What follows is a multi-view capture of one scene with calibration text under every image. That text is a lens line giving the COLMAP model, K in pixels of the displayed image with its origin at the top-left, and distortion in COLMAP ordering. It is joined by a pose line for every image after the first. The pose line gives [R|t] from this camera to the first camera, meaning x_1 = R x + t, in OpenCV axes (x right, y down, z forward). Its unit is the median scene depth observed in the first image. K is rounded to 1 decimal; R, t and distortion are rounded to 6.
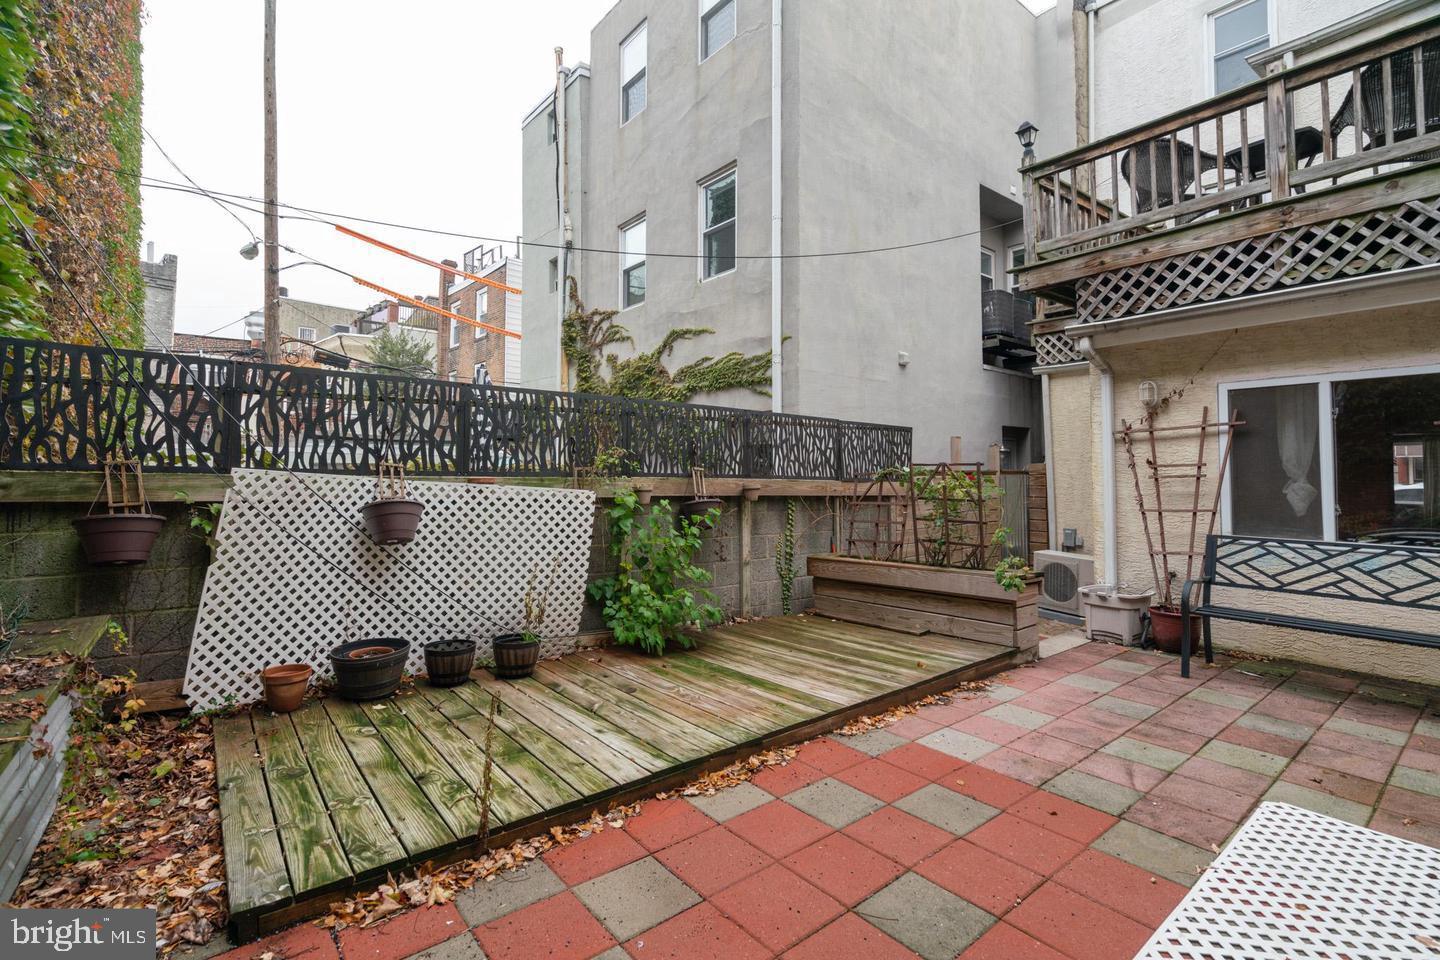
lens RADIAL K [[663.4, 0, 720.0], [0, 663.4, 480.0], [0, 0, 1]] dist [0.001842, 0.000094]
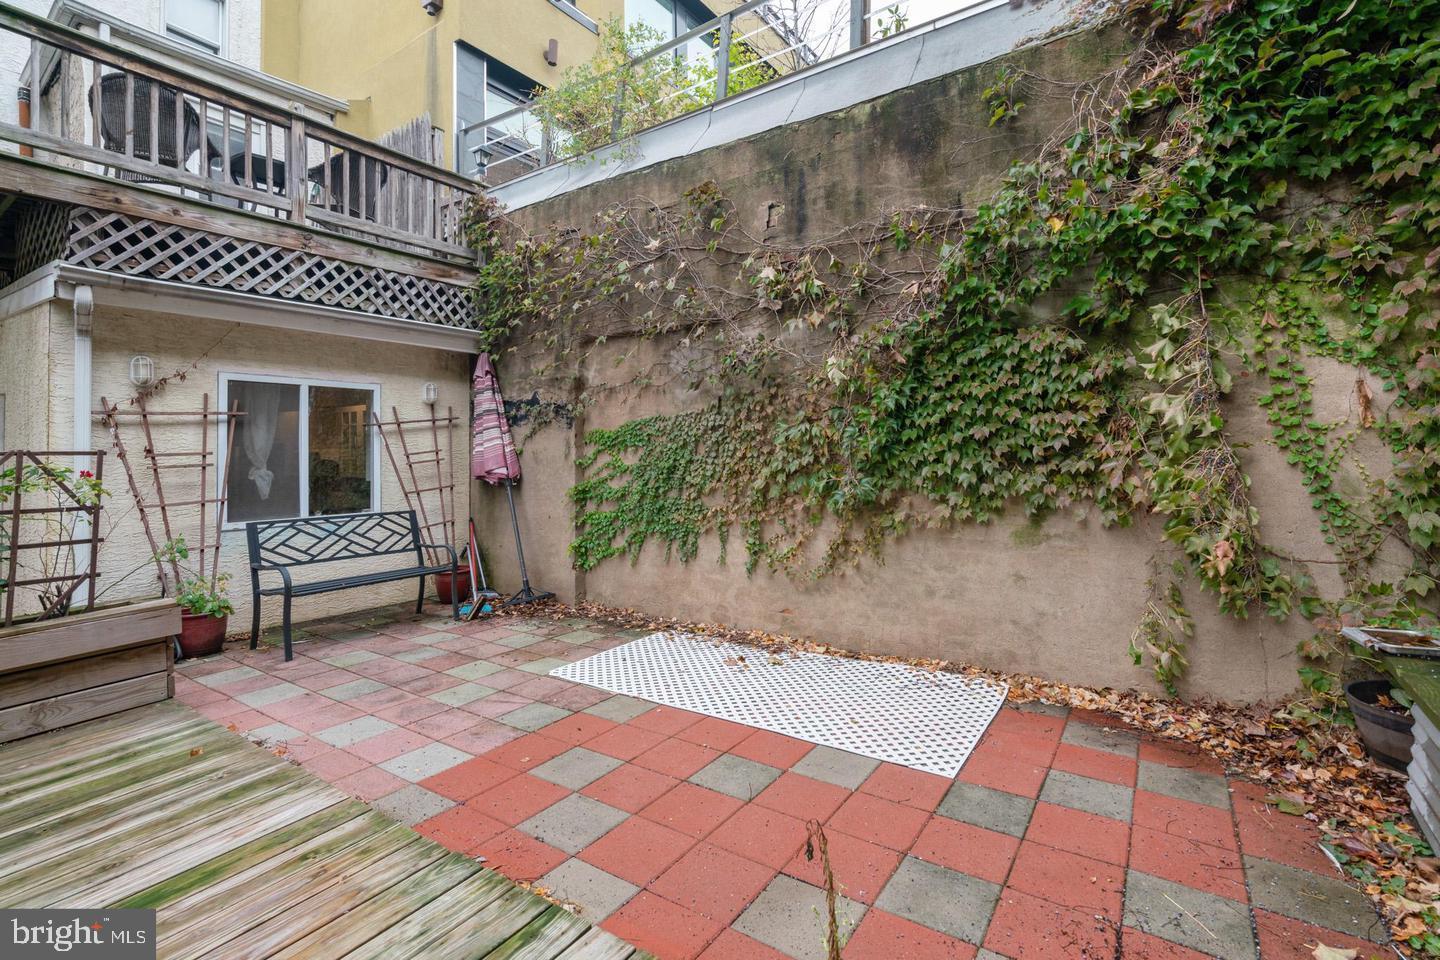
lens RADIAL K [[662.9, 0, 714.0], [0, 662.9, 456.0], [0, 0, 1]] dist [0.000385, -0.000146]
pose [[-0.275897, -0.005038, 0.961174, -0.451330], [0.016418, 0.999816, 0.009953, -0.018831], [-0.961047, 0.018527, -0.275764, 0.619461]]
